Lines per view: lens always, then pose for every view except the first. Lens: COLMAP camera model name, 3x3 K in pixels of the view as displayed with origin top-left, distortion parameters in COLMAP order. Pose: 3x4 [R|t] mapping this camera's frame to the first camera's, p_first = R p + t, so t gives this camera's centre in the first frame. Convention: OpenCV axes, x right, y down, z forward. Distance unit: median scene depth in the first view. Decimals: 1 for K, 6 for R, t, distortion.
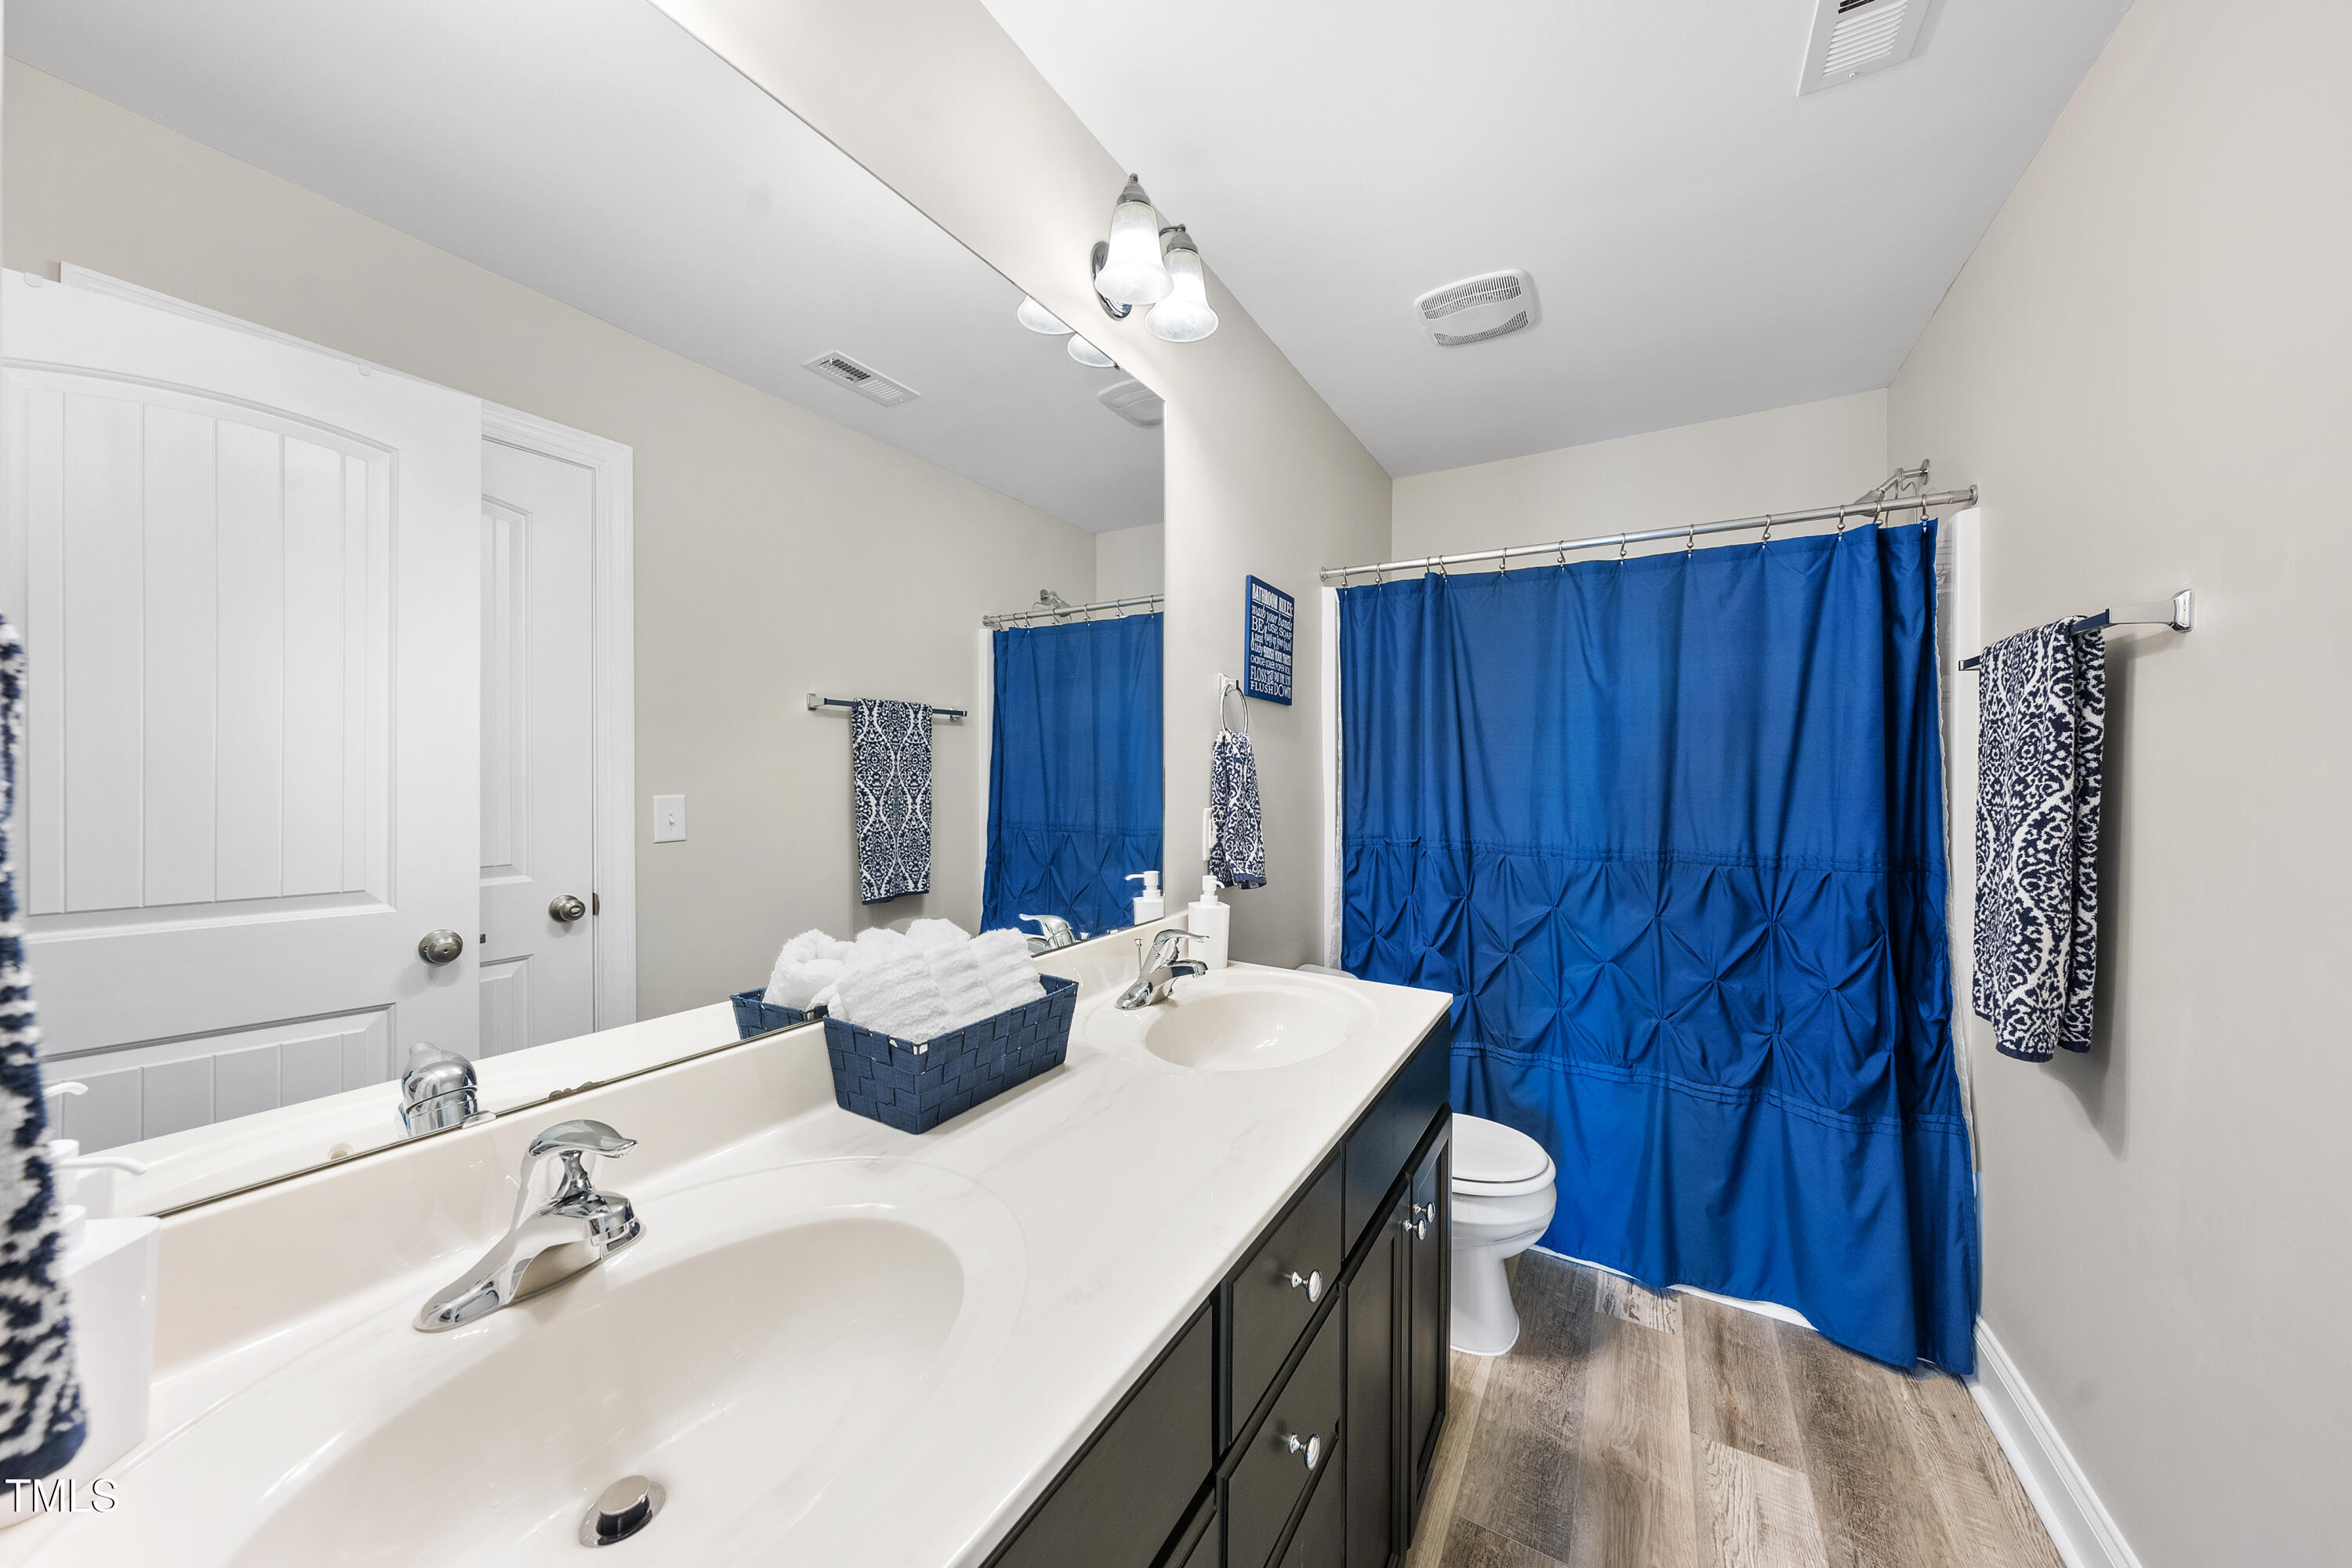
lens RADIAL K [[798.5, 0, 1172.4], [0, 798.5, 784.1], [0, 0, 1]] dist [-0.002497, 0.000212]
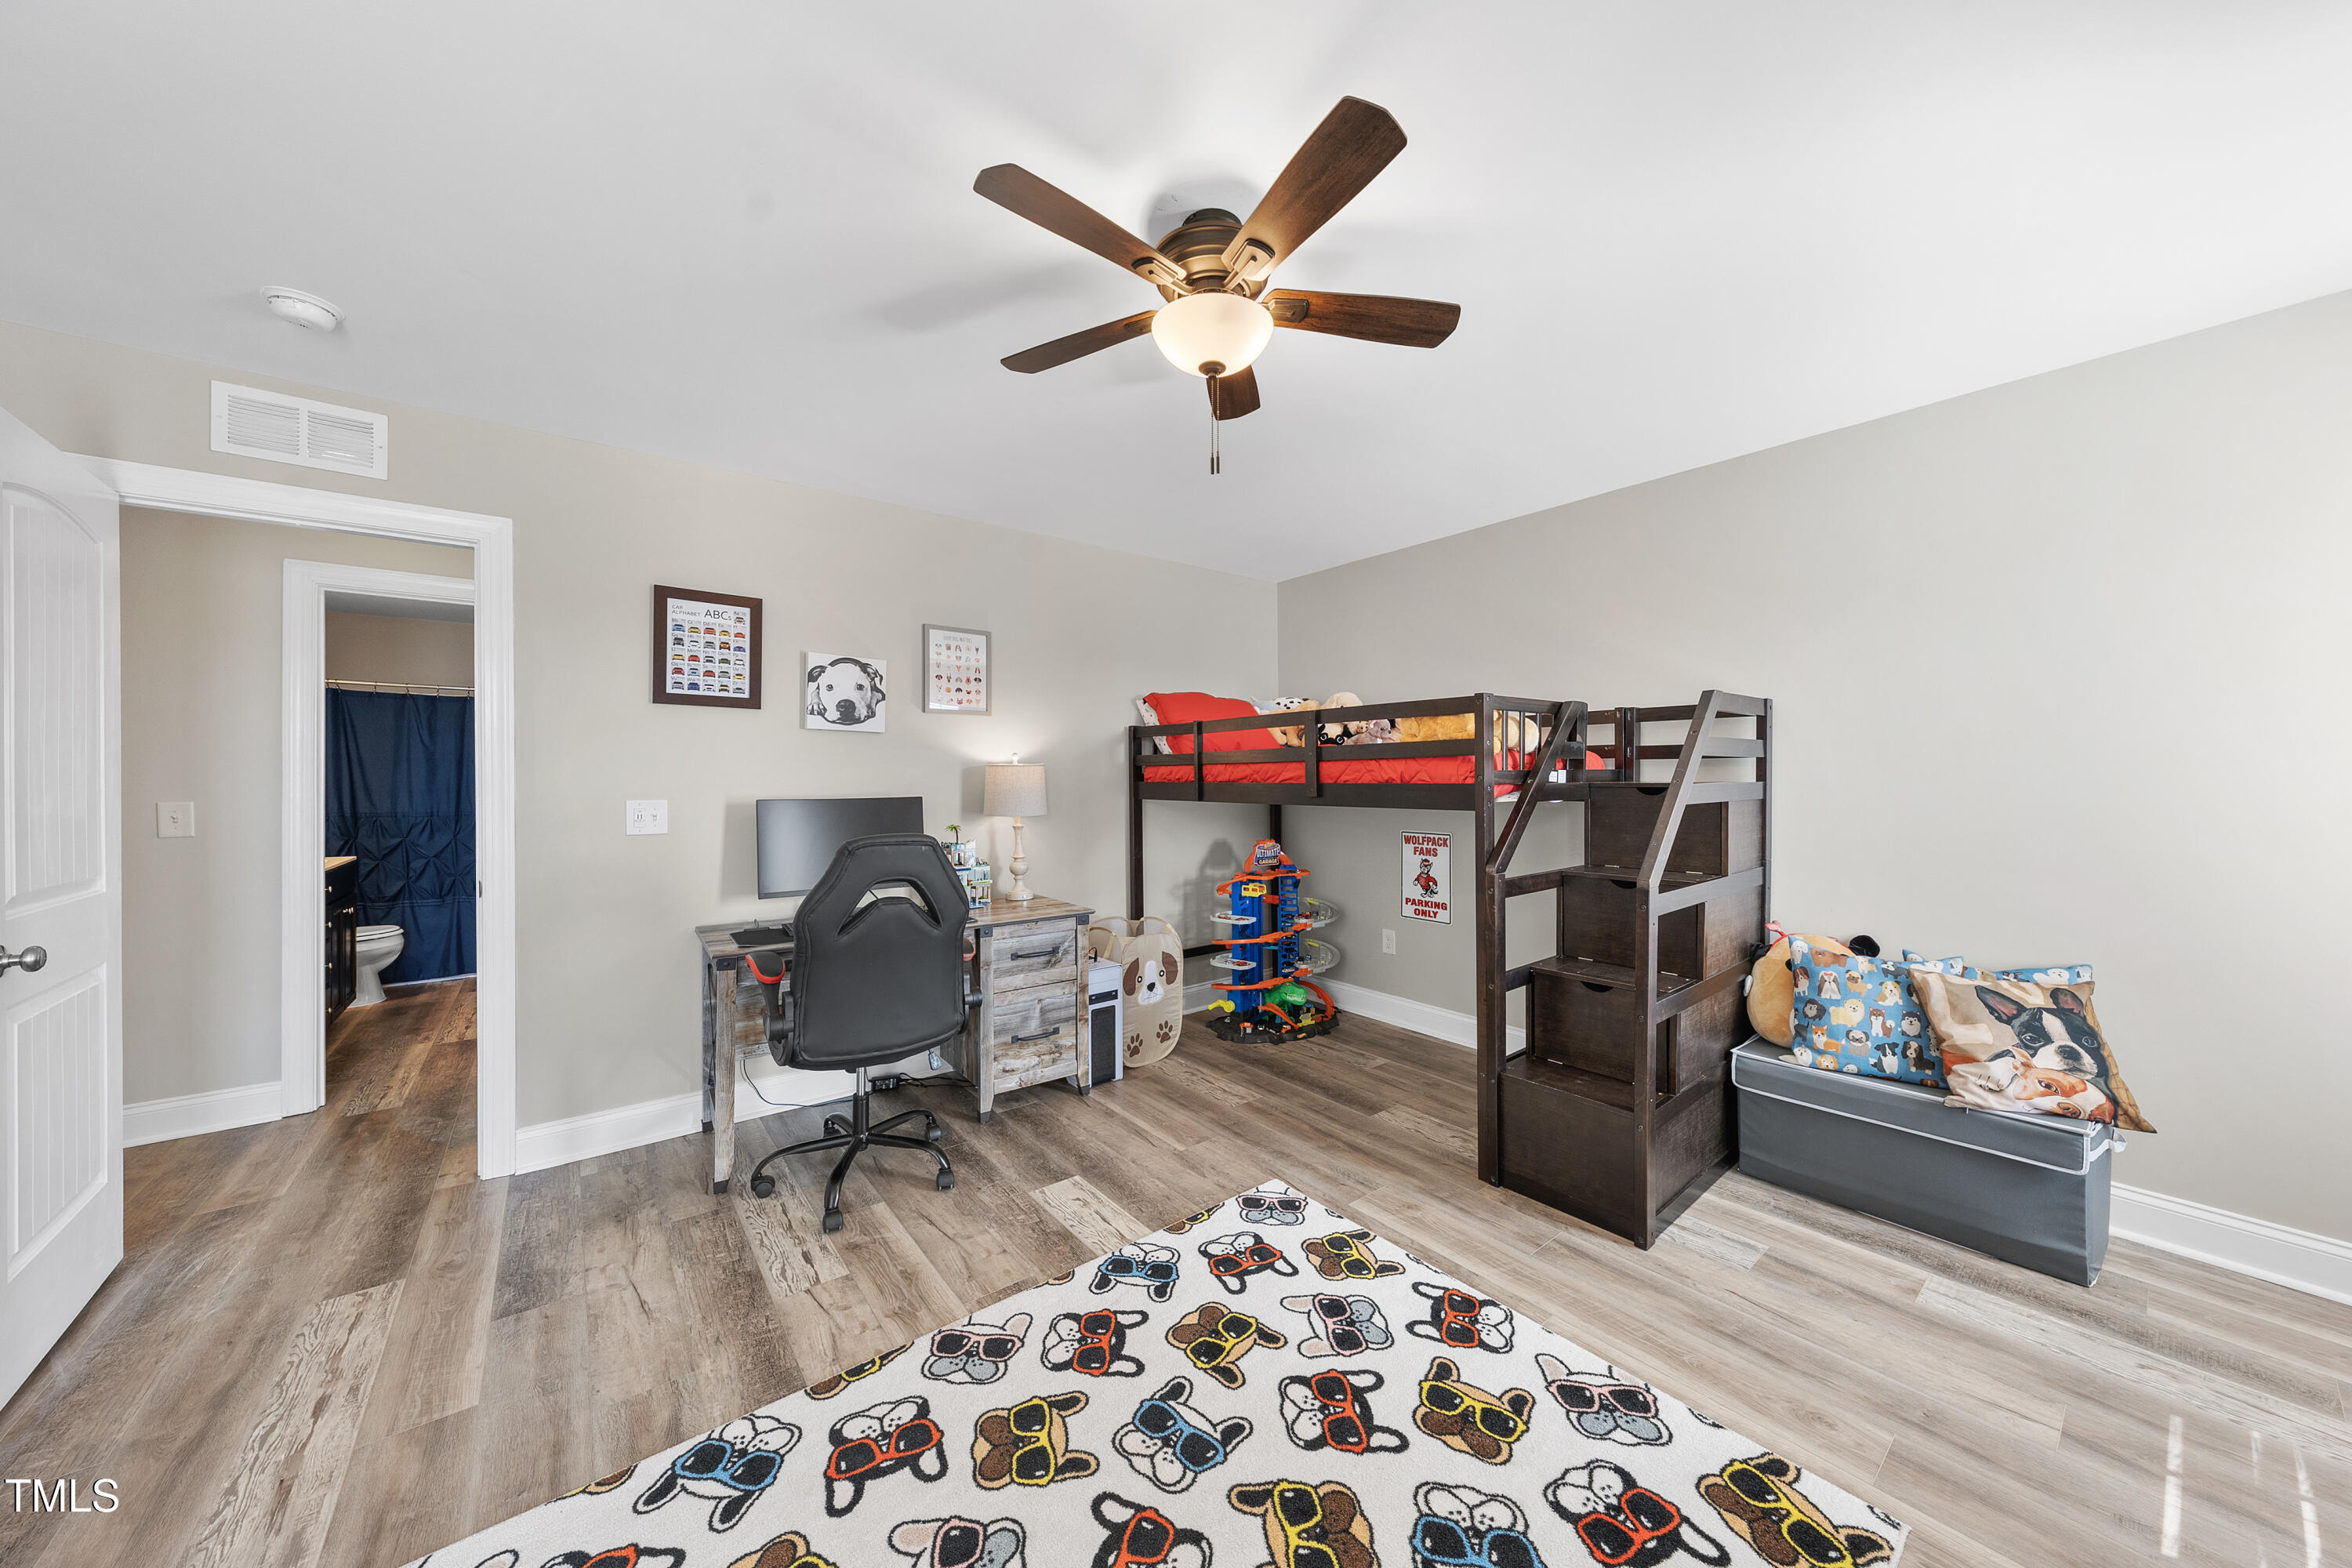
lens RADIAL K [[798.5, 0, 1180.9], [0, 798.5, 781.0], [0, 0, 1]] dist [-0.002497, 0.000212]
pose [[0.378909, -0.001225, 0.925433, -0.847674], [0.009483, 0.999952, -0.002559, 0.012998], [-0.925385, 0.009746, 0.378903, -2.057814]]
